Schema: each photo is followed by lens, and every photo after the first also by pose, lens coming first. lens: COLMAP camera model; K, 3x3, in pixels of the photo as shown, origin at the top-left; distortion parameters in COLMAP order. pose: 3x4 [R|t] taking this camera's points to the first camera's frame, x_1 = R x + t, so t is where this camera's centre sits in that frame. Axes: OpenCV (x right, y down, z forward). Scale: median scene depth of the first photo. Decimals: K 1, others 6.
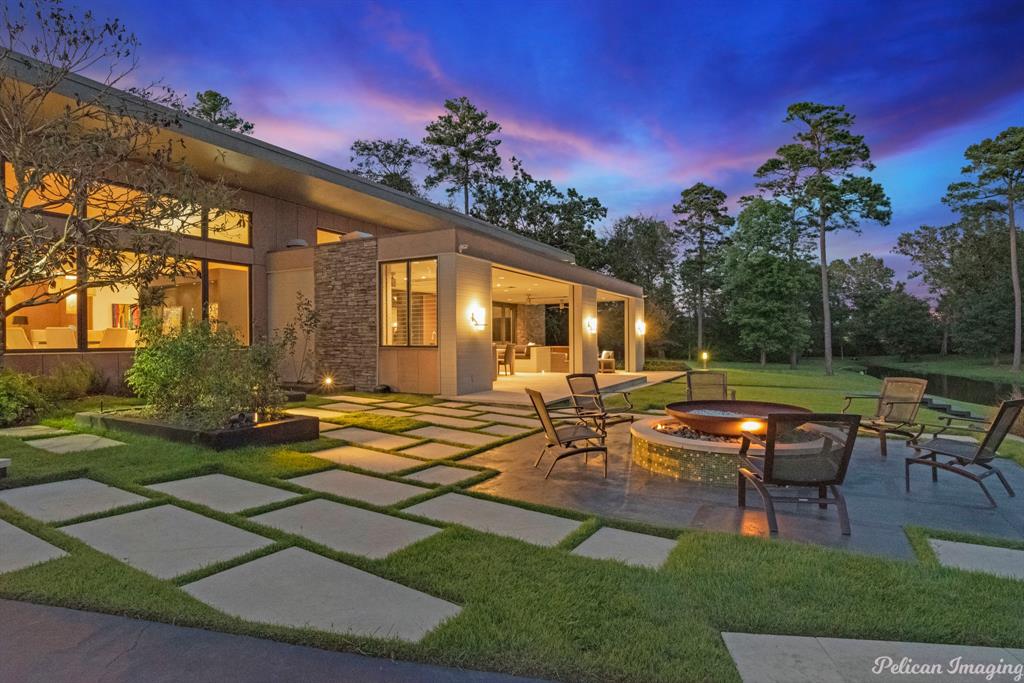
lens RADIAL K [[557.7, 0, 523.7], [0, 557.7, 343.9], [0, 0, 1]] dist [0.001930, 0.001778]
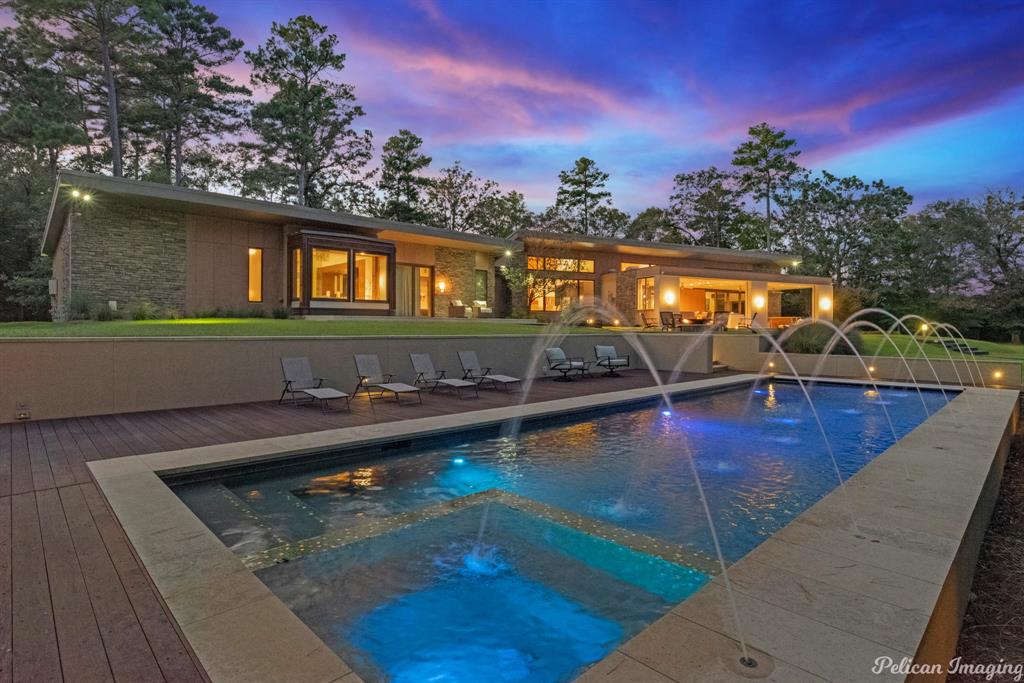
lens RADIAL K [[557.7, 0, 523.7], [0, 557.7, 343.9], [0, 0, 1]] dist [0.001930, 0.001778]
pose [[0.816546, 0.015275, -0.577078, 0.185742], [-0.006728, 0.999834, 0.016945, 0.026908], [0.577241, -0.009954, 0.816513, -0.327321]]
